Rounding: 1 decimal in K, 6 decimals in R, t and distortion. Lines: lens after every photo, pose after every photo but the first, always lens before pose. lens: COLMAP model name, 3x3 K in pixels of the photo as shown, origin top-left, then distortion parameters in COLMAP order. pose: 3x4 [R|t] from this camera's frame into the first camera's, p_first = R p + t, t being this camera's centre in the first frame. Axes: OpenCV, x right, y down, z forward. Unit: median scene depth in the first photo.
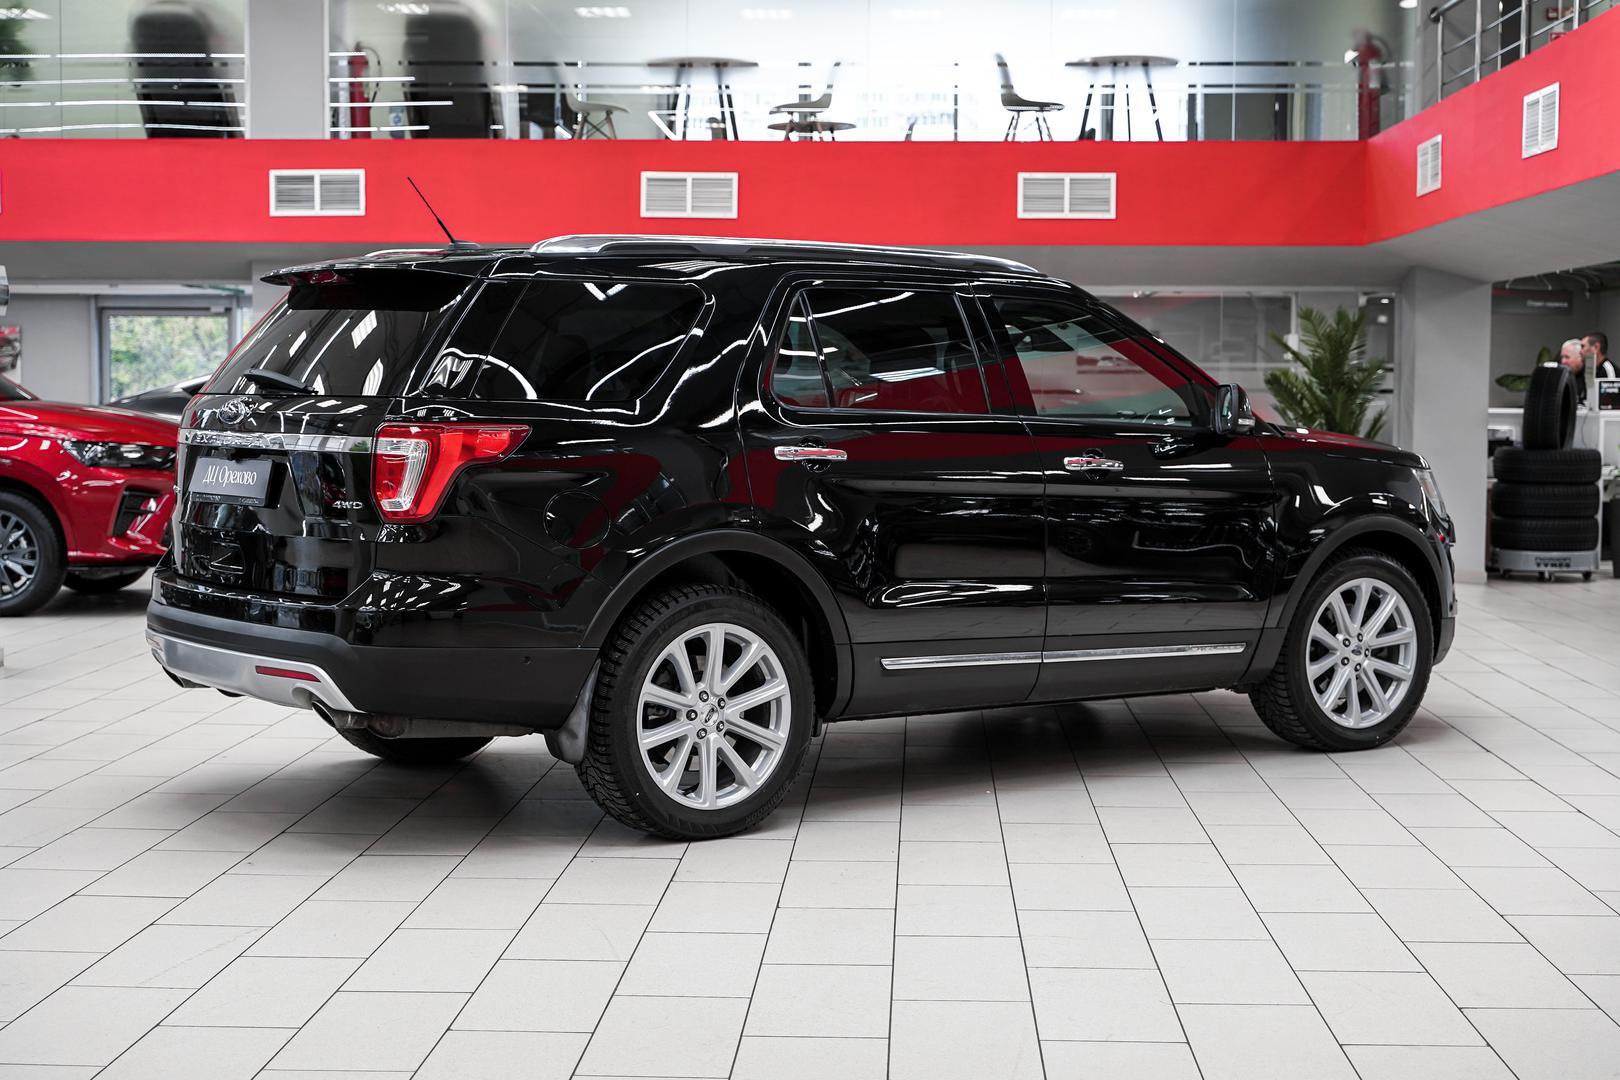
lens RADIAL K [[2317.6, 0, 803.6], [0, 2317.6, 548.2], [0, 0, 1]] dist [0.013166, -0.009207]
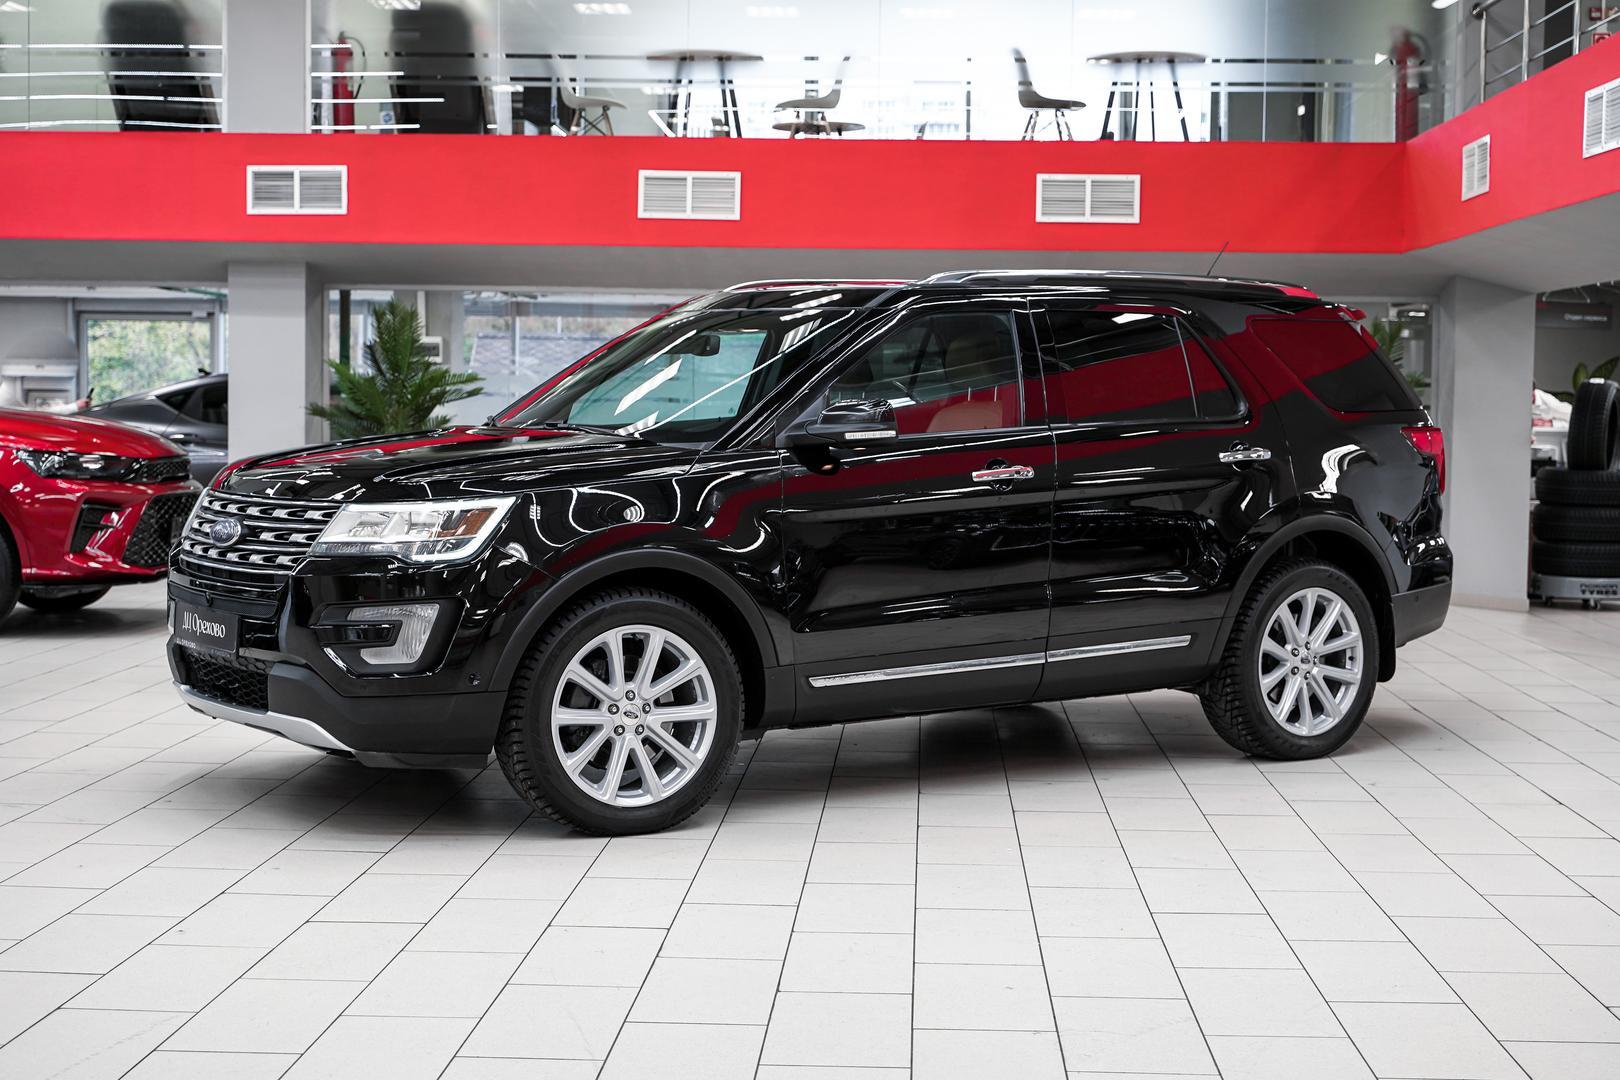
lens RADIAL K [[2355.2, 0, 801.4], [0, 2355.2, 547.4], [0, 0, 1]] dist [0.009836, -0.044130]
pose [[0.999972, 0.007184, -0.001966, -0.000580], [-0.007197, 0.999952, -0.006615, -0.002297], [0.001919, 0.006629, 0.999976, 0.037465]]
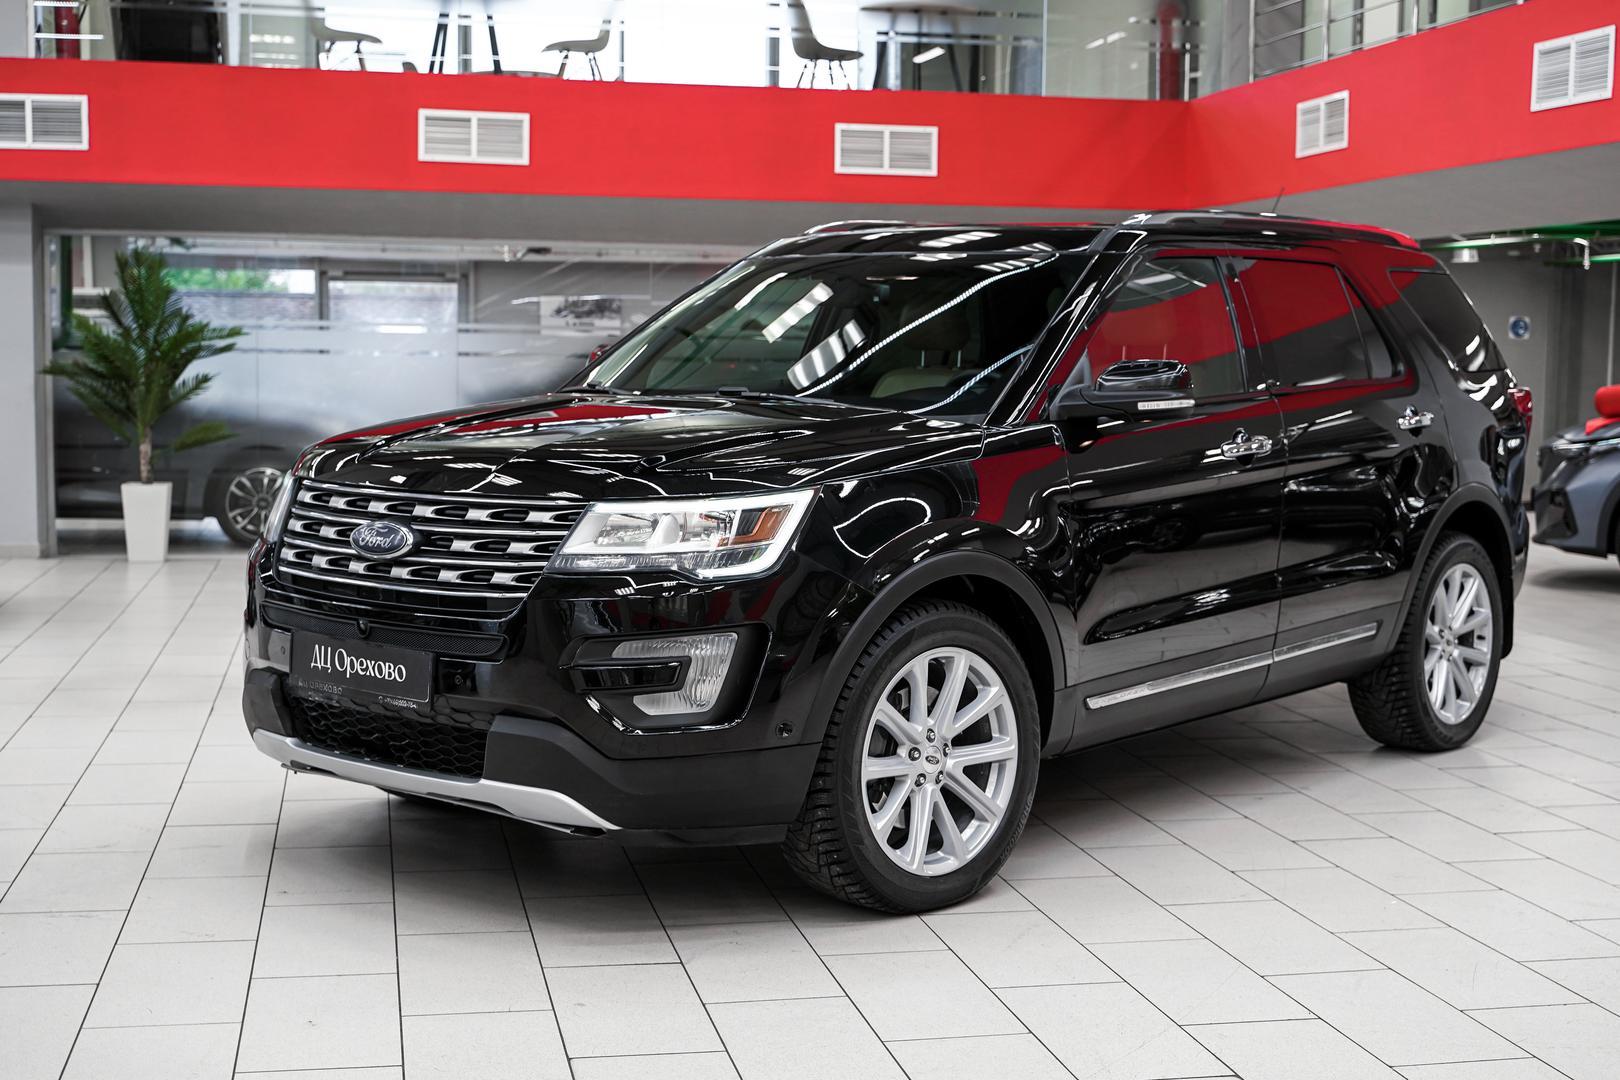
lens RADIAL K [[2142.4, 0, 810.0], [0, 2142.4, 540.0], [0, 0, 1]] dist [0.010292, -0.009748]
pose [[0.971213, -0.015203, 0.237725, -0.117037], [0.010975, 0.999757, 0.019098, -0.011939], [-0.237958, -0.015940, 0.971145, 0.163050]]
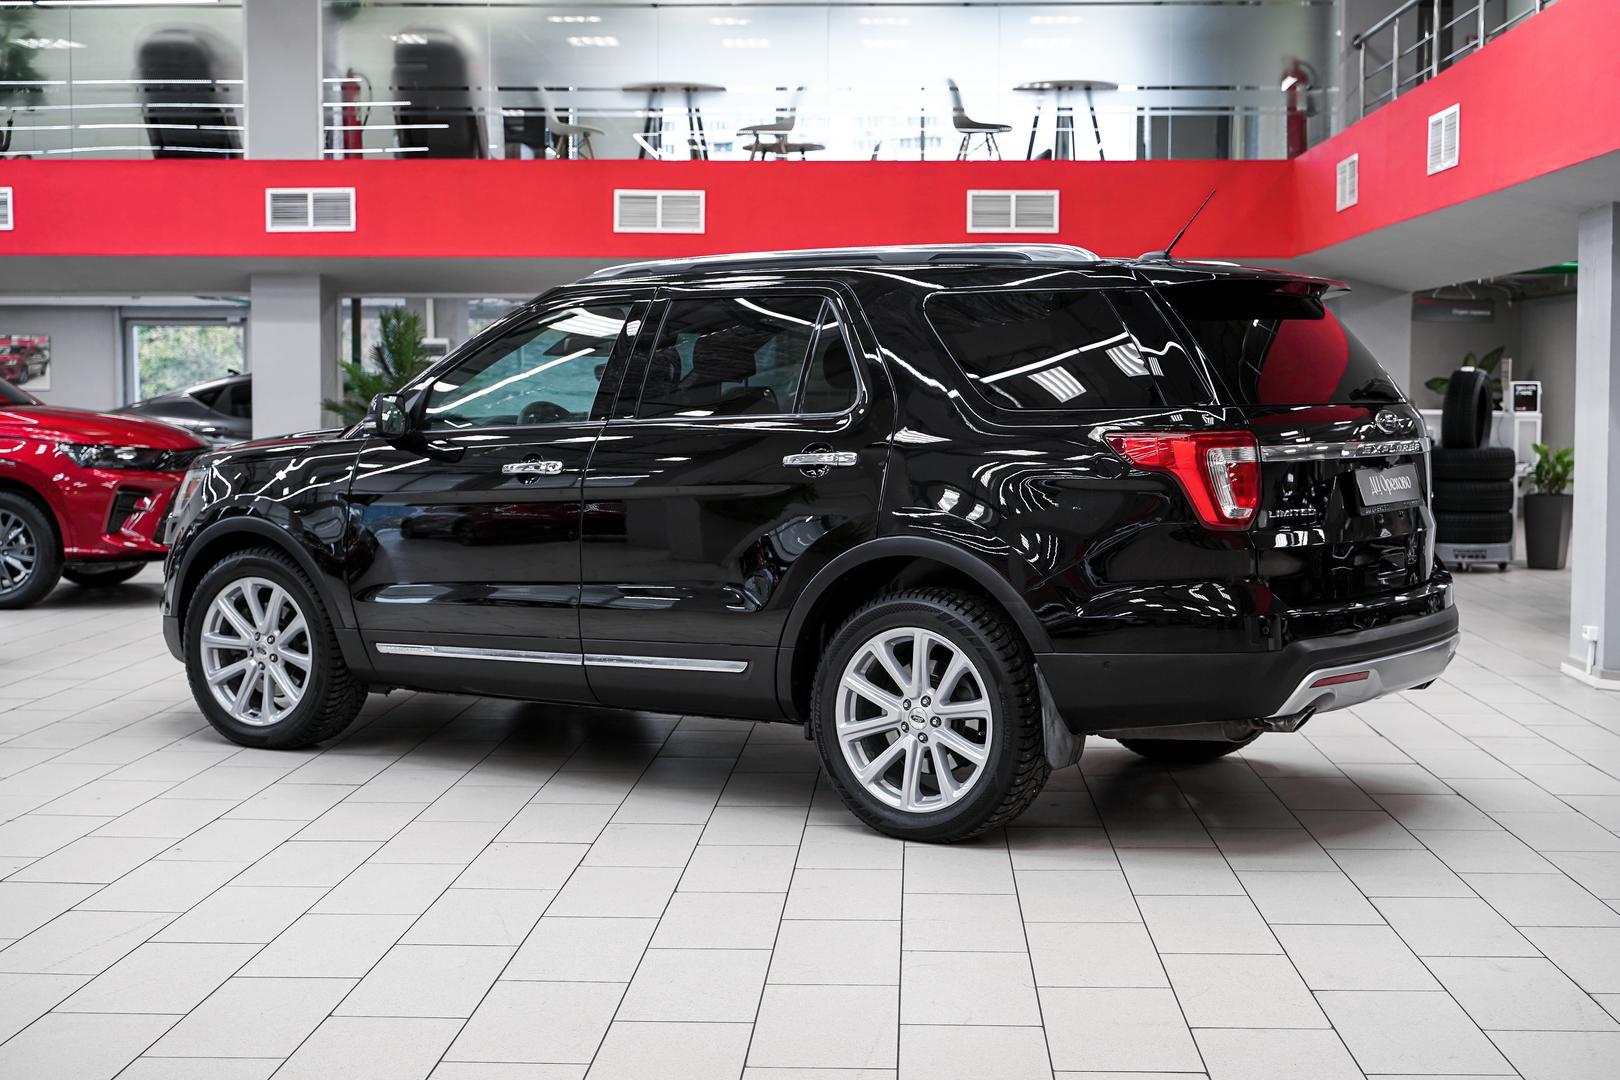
lens RADIAL K [[2148.2, 0, 810.0], [0, 2148.2, 540.0], [0, 0, 1]] dist [0.006666, 0.020567]
pose [[0.999993, -0.002202, 0.002880, 0.016103], [0.002201, 0.999998, 0.000168, -0.001203], [-0.002880, -0.000162, 0.999996, 0.010989]]
